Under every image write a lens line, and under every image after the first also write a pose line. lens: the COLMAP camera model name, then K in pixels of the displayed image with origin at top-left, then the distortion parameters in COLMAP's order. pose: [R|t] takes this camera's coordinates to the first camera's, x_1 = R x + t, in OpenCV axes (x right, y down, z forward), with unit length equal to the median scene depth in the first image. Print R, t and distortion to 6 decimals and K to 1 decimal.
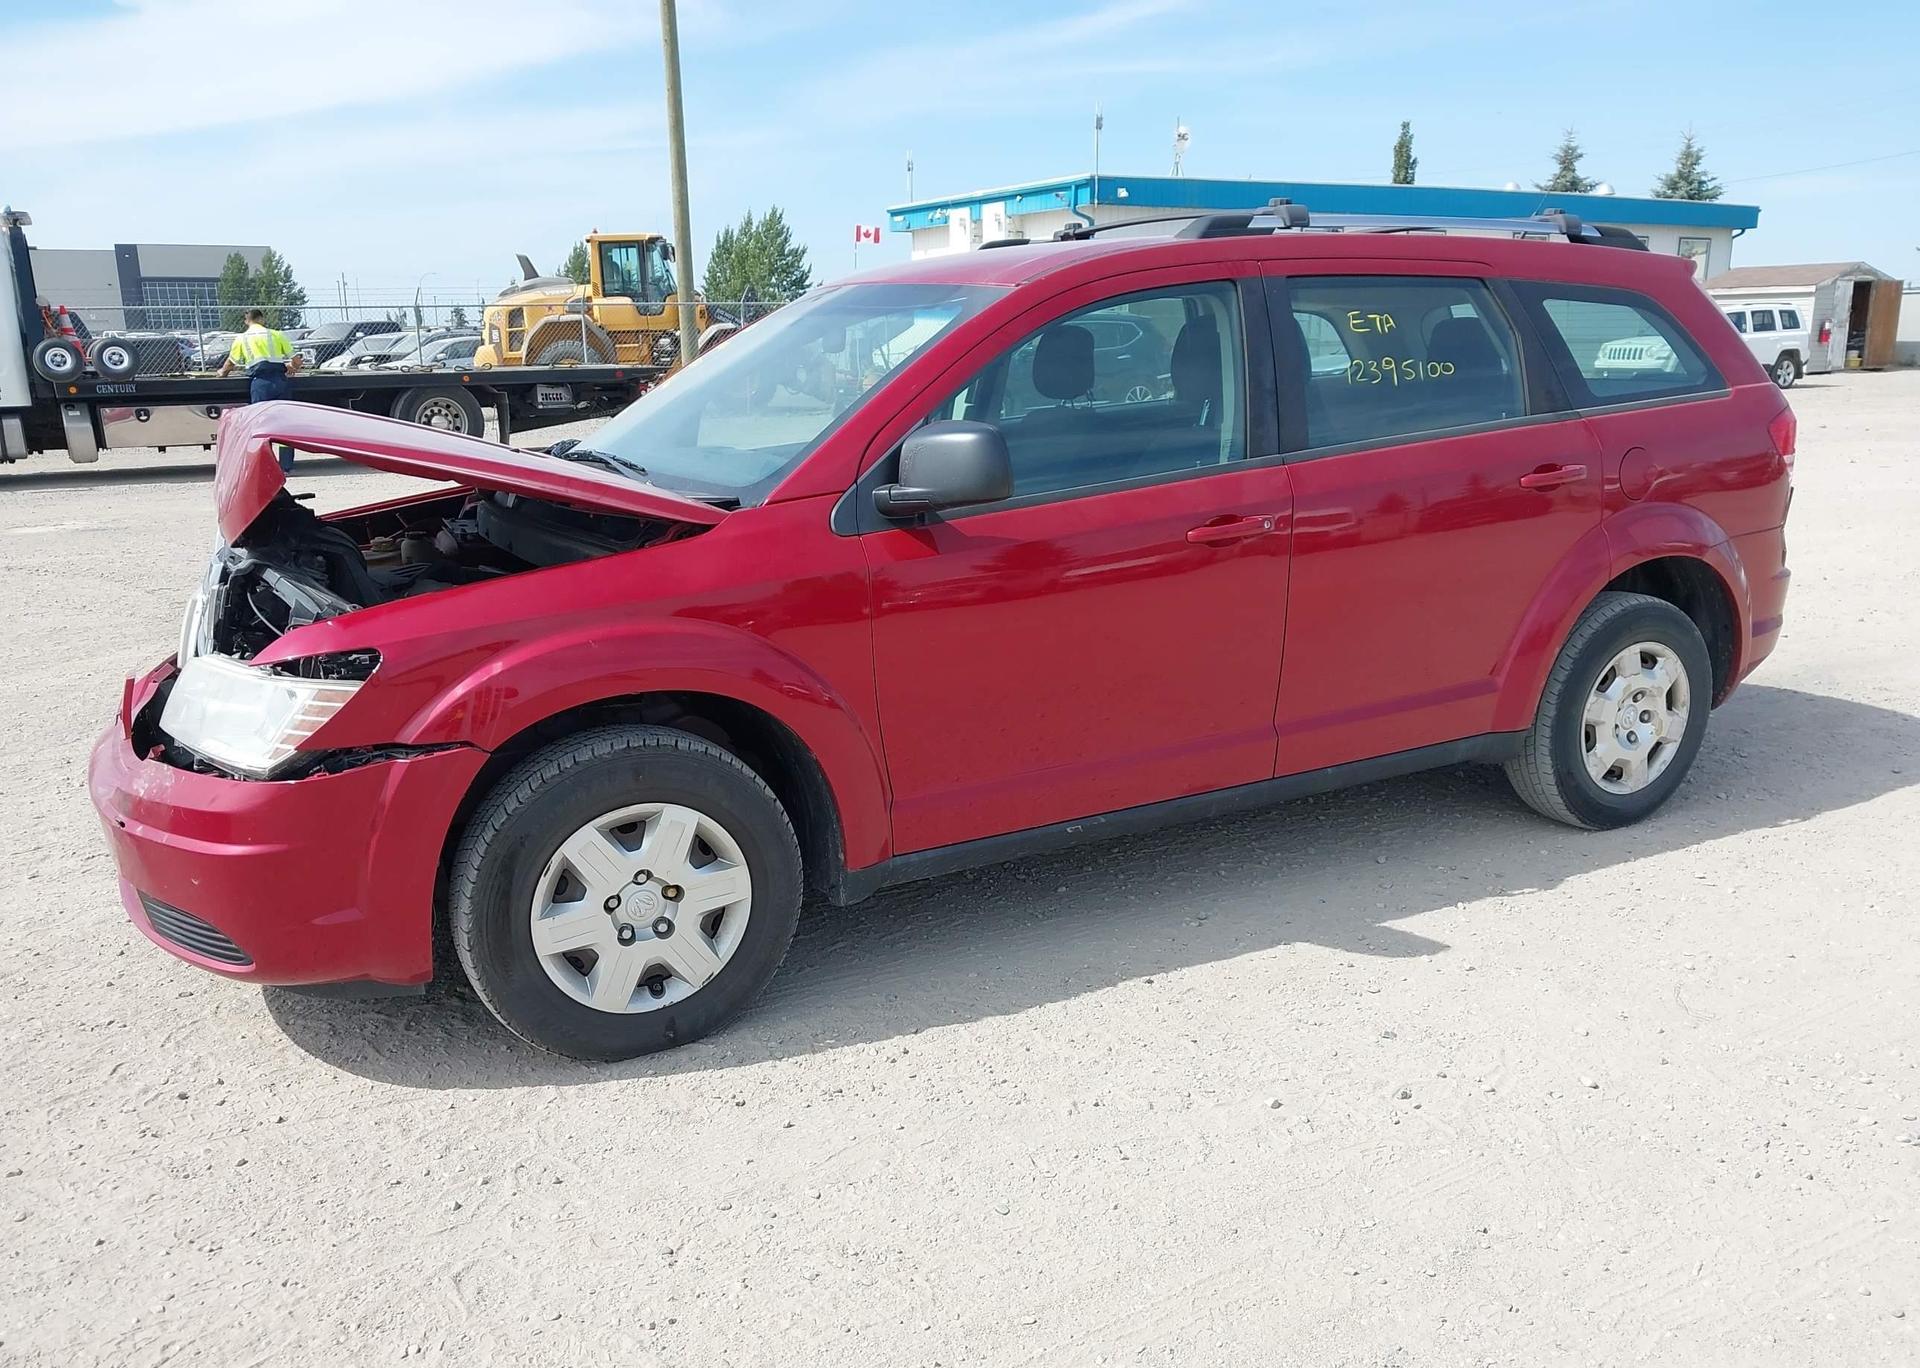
lens RADIAL K [[1533.7, 0, 946.8], [0, 1533.7, 689.0], [0, 0, 1]] dist [0.031952, -0.041196]
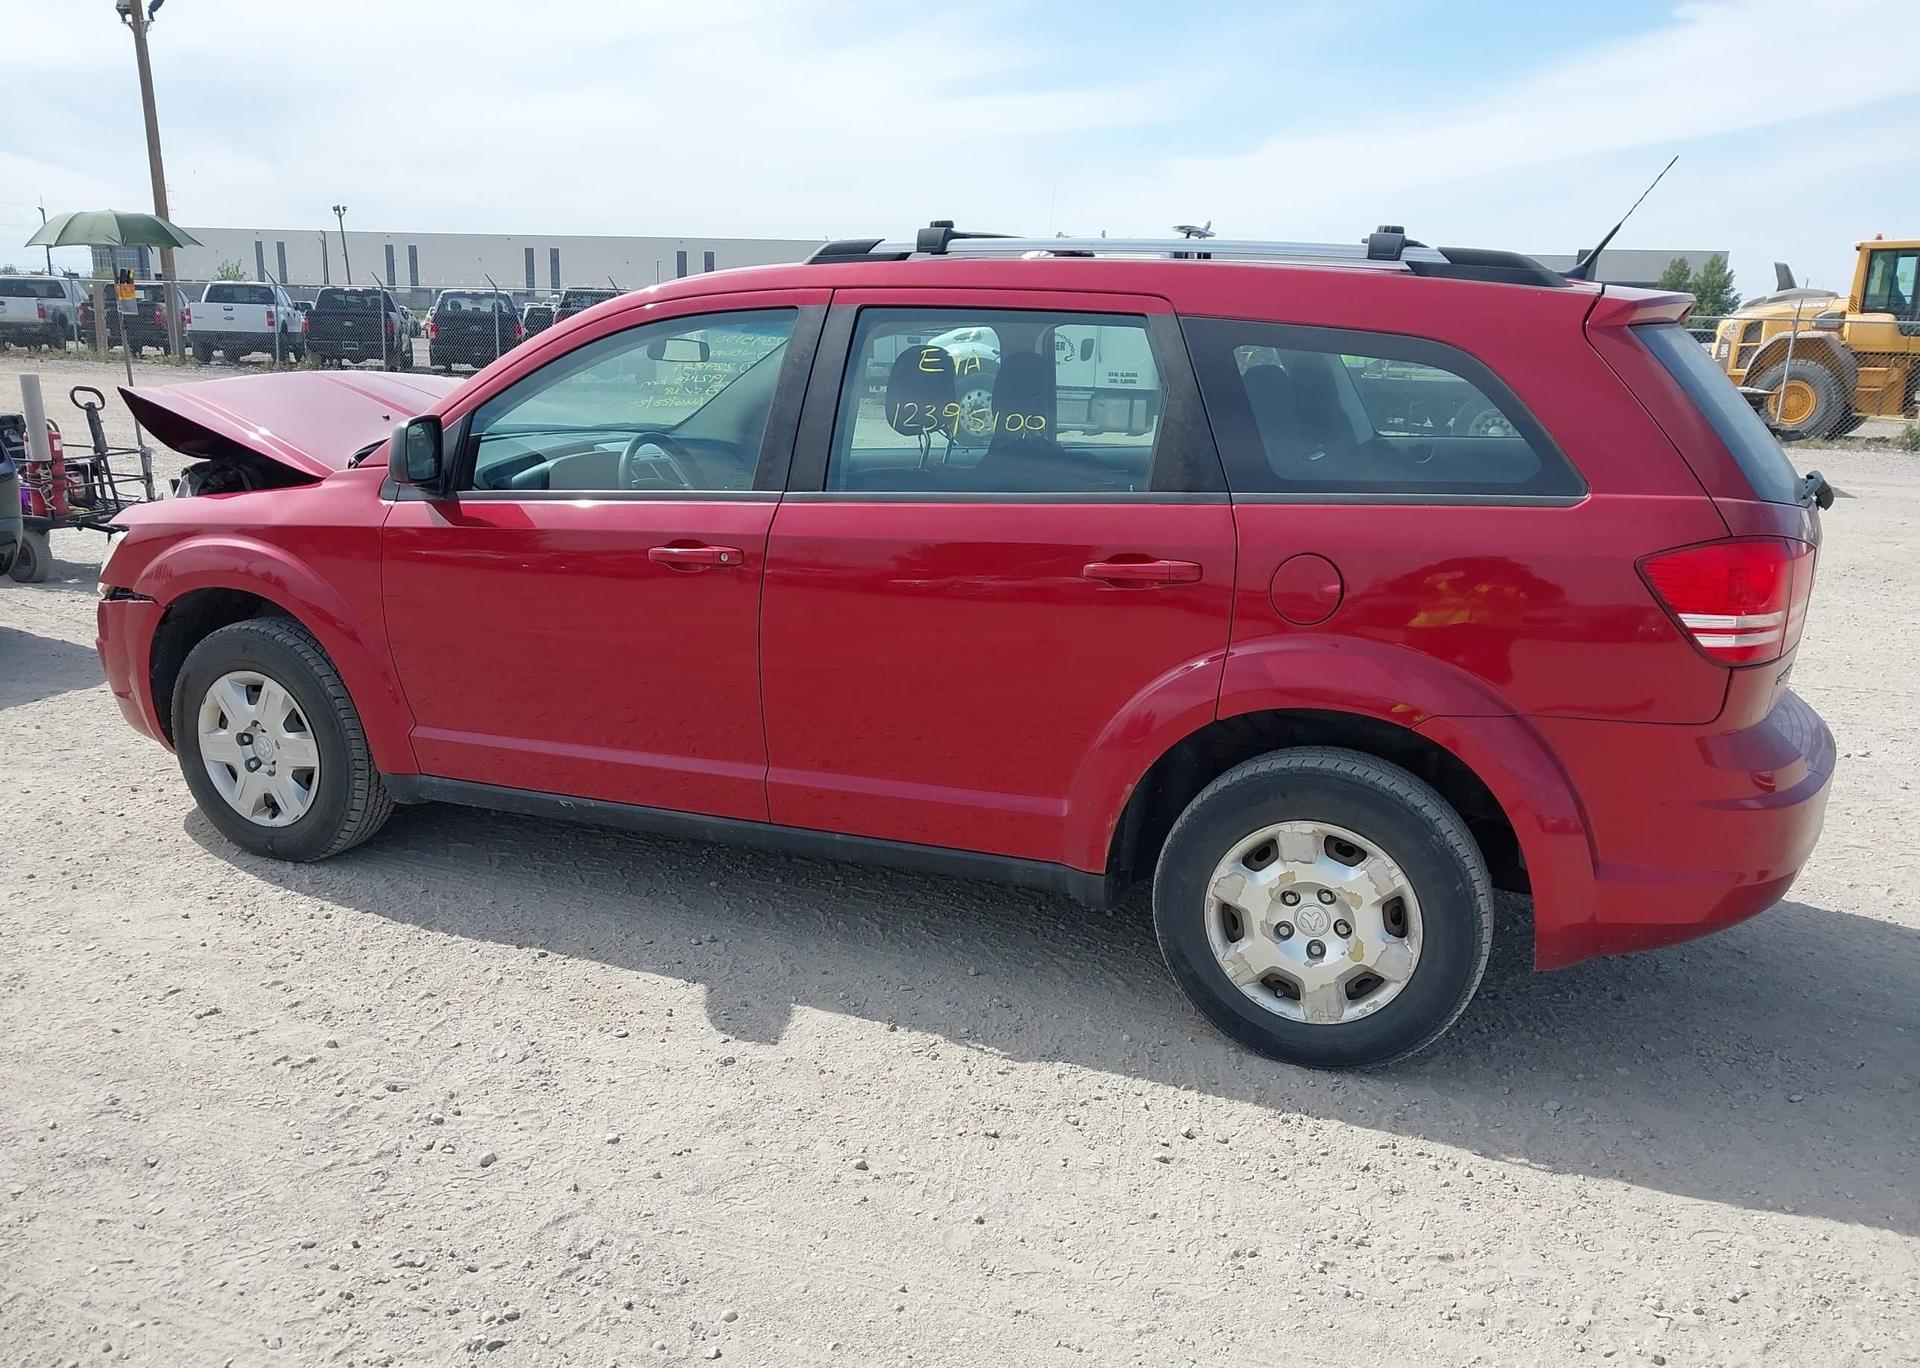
lens RADIAL K [[1533.7, 0, 964.0], [0, 1533.7, 688.7], [0, 0, 1]] dist [0.031952, -0.041196]
pose [[0.644316, 0.212037, -0.734777, 0.901912], [-0.214556, 0.972327, 0.092446, -0.128164], [0.734046, 0.098086, 0.671979, 0.399861]]
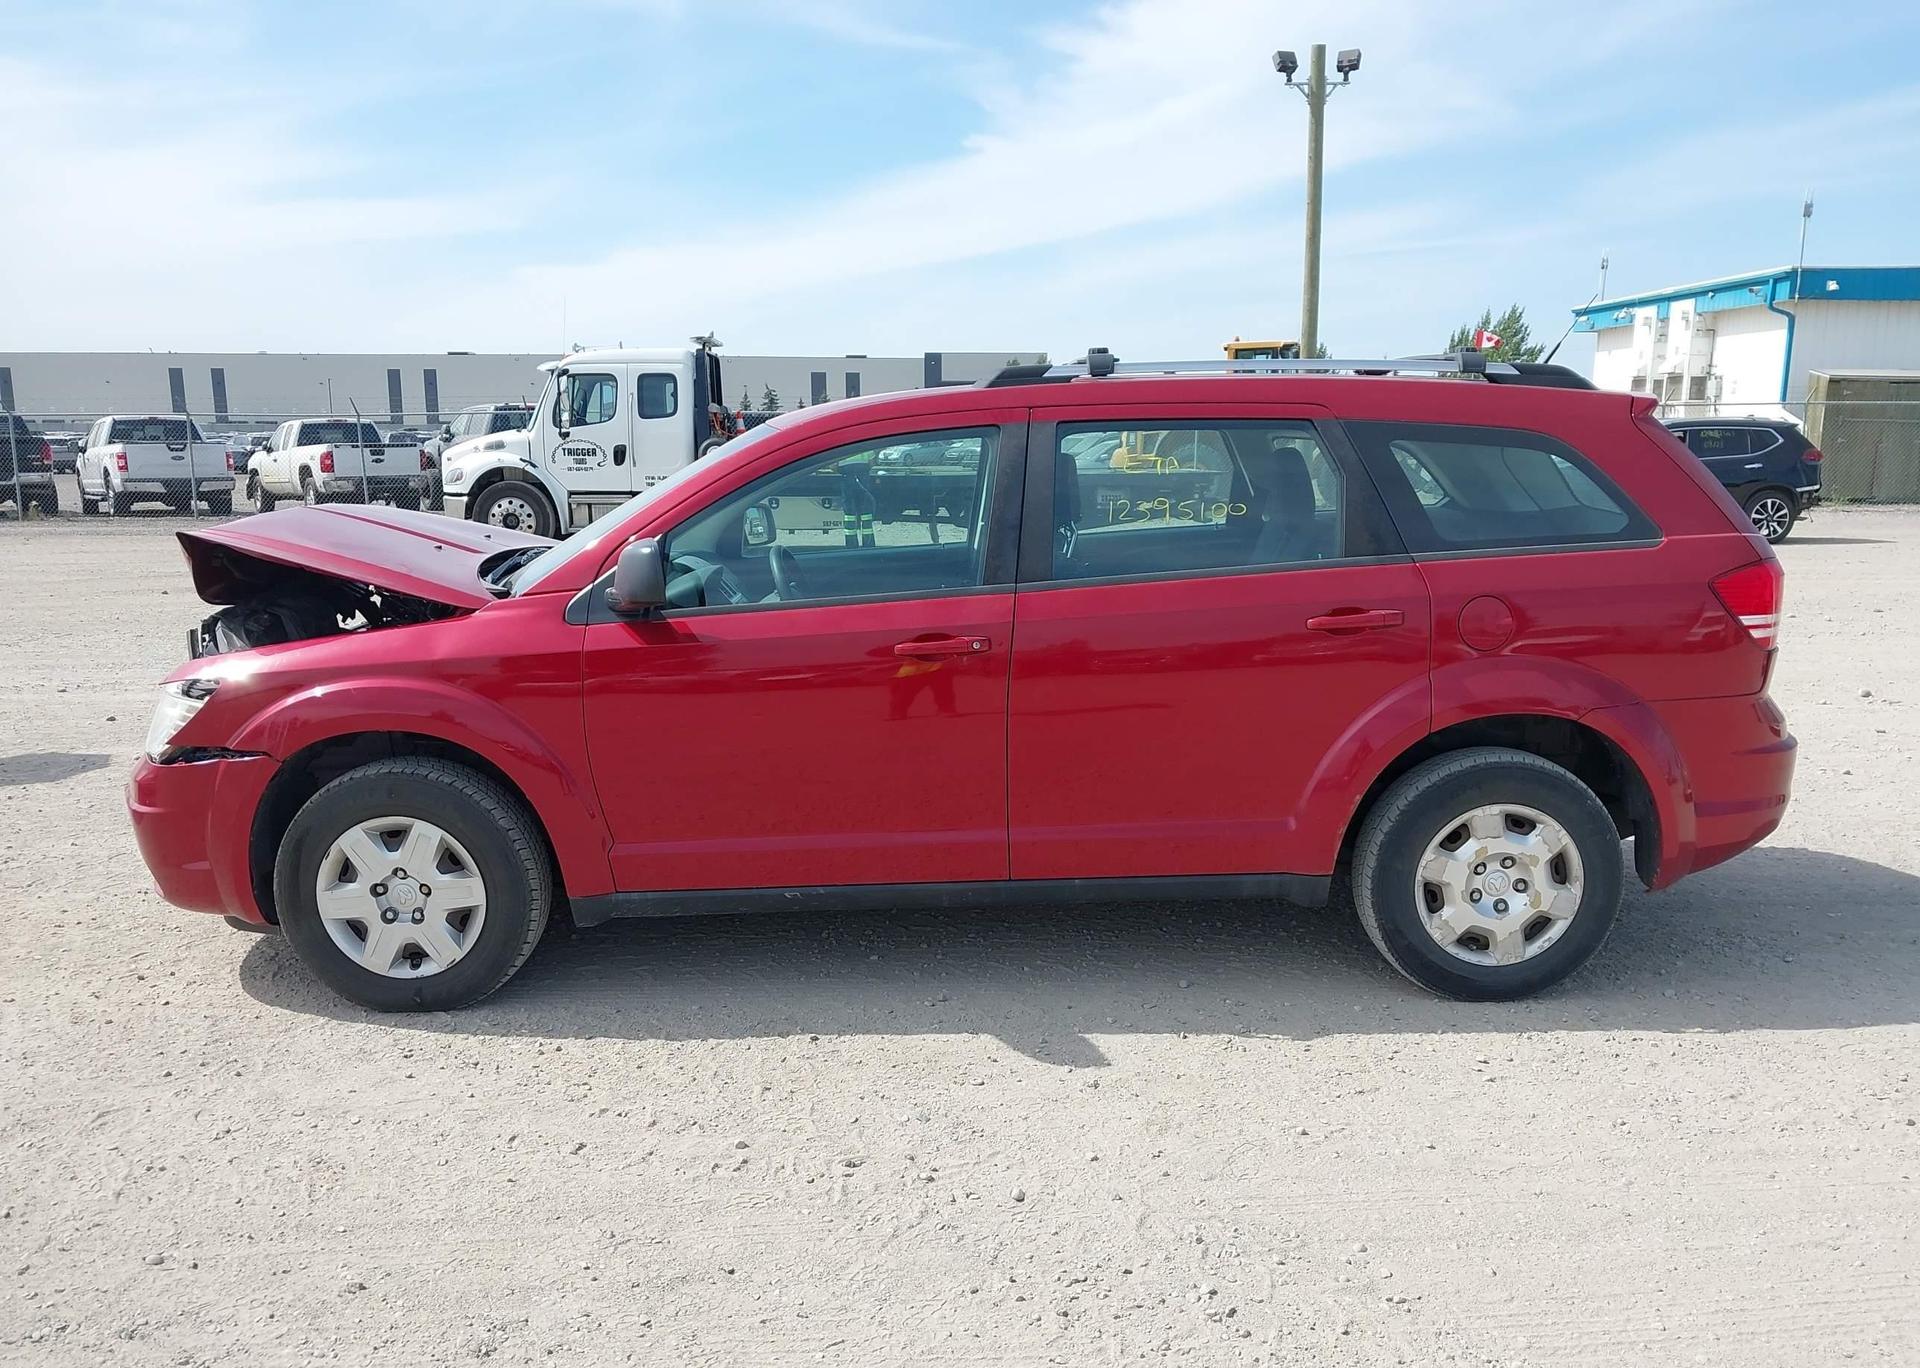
lens RADIAL K [[1533.7, 0, 957.8], [0, 1533.7, 670.7], [0, 0, 1]] dist [0.031952, -0.041196]
pose [[0.890675, 0.081802, -0.447221, 0.592652], [-0.113799, 0.992479, -0.045103, -0.032094], [0.440169, 0.091065, 0.893285, 0.017941]]
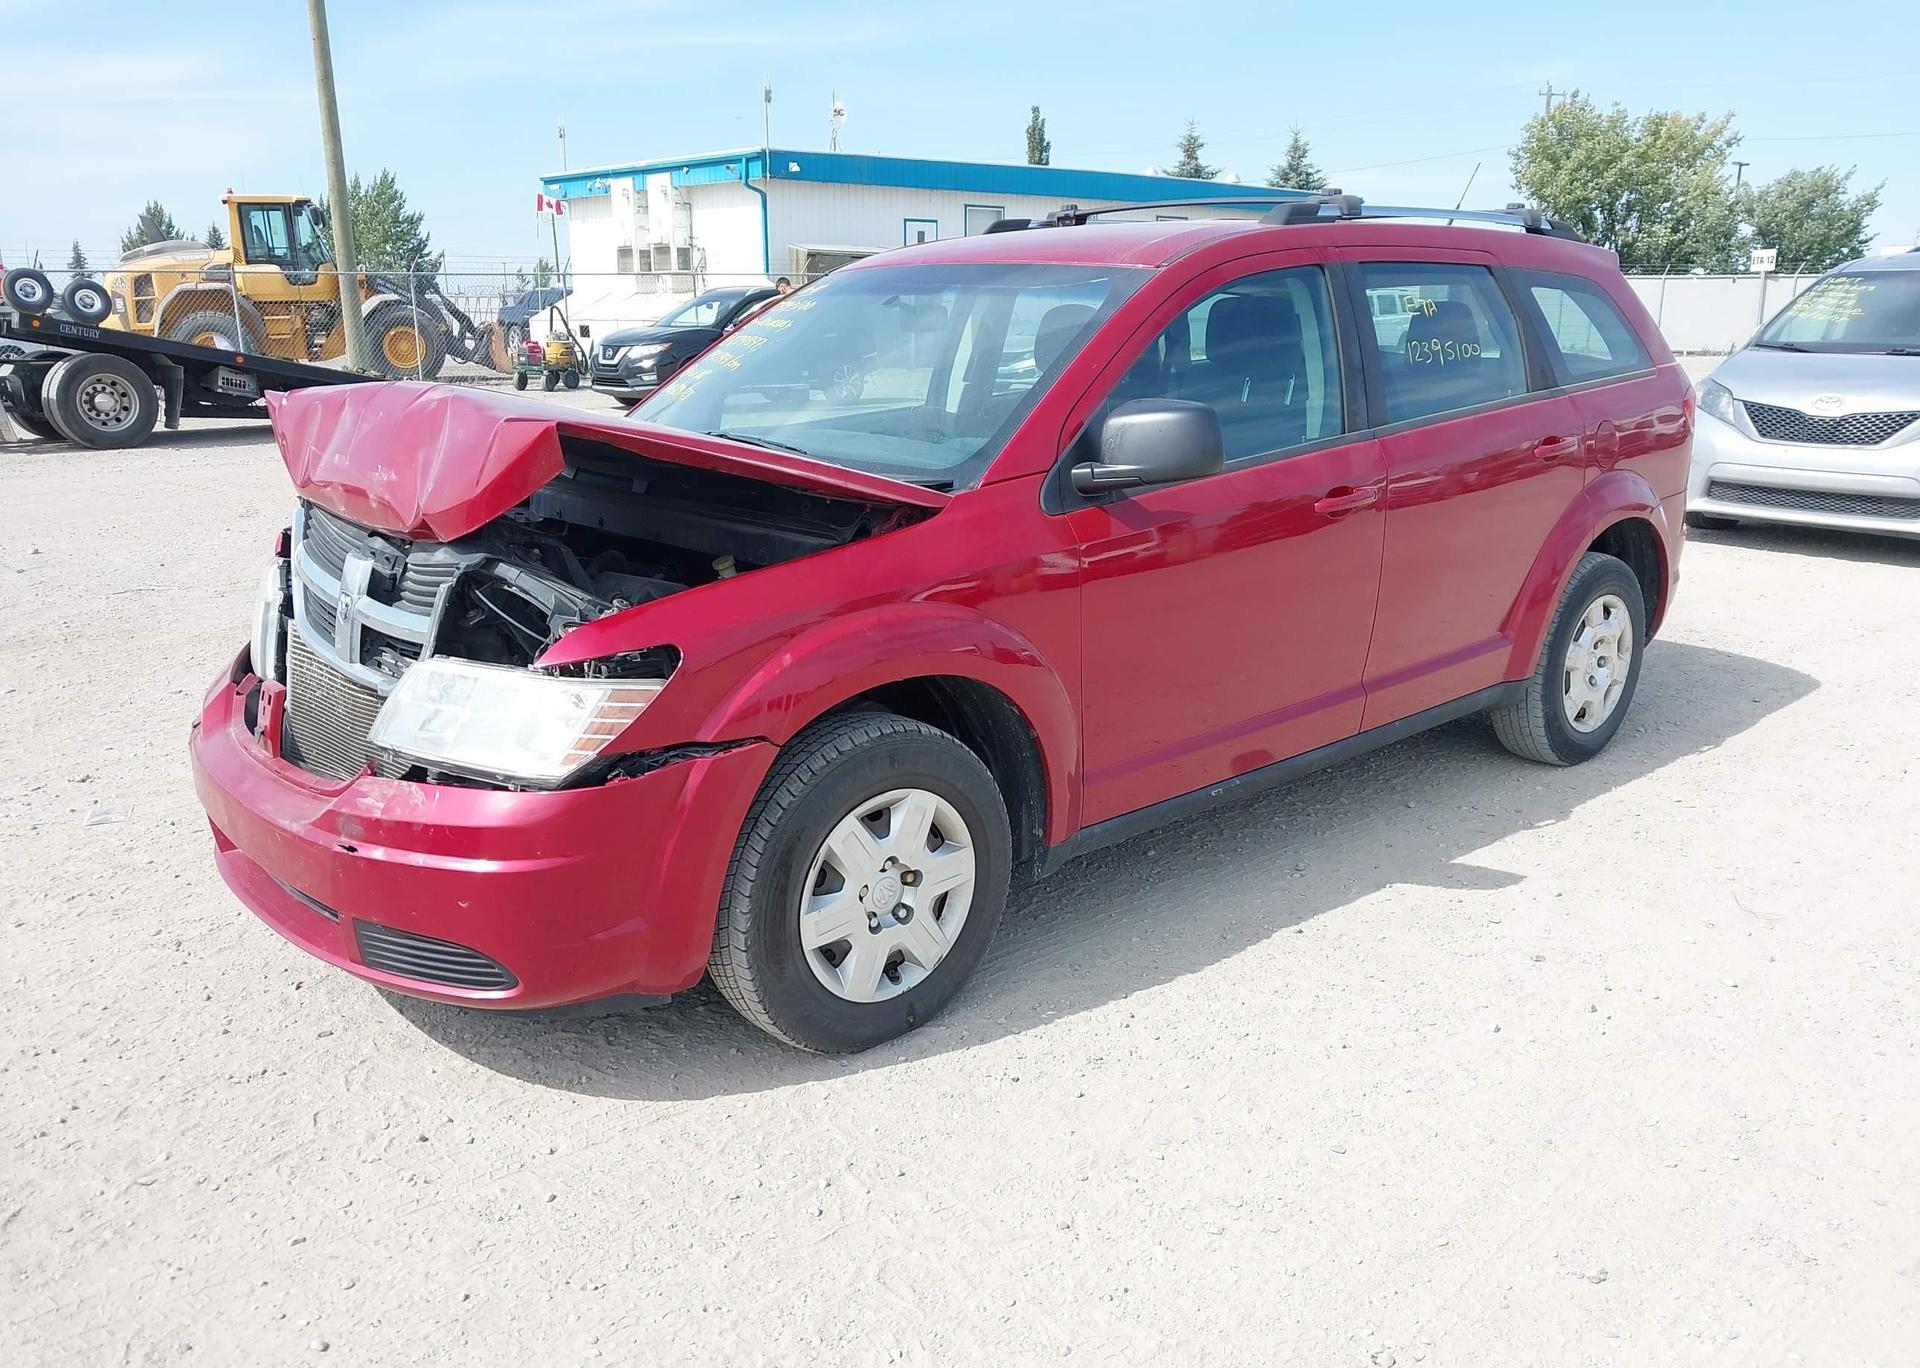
lens RADIAL K [[1533.7, 0, 937.3], [0, 1533.7, 695.8], [0, 0, 1]] dist [0.031952, -0.041196]
pose [[0.972448, -0.049187, 0.227872, -0.290066], [0.044714, 0.998693, 0.024752, -0.007021], [-0.228791, -0.013881, 0.973377, 0.023121]]
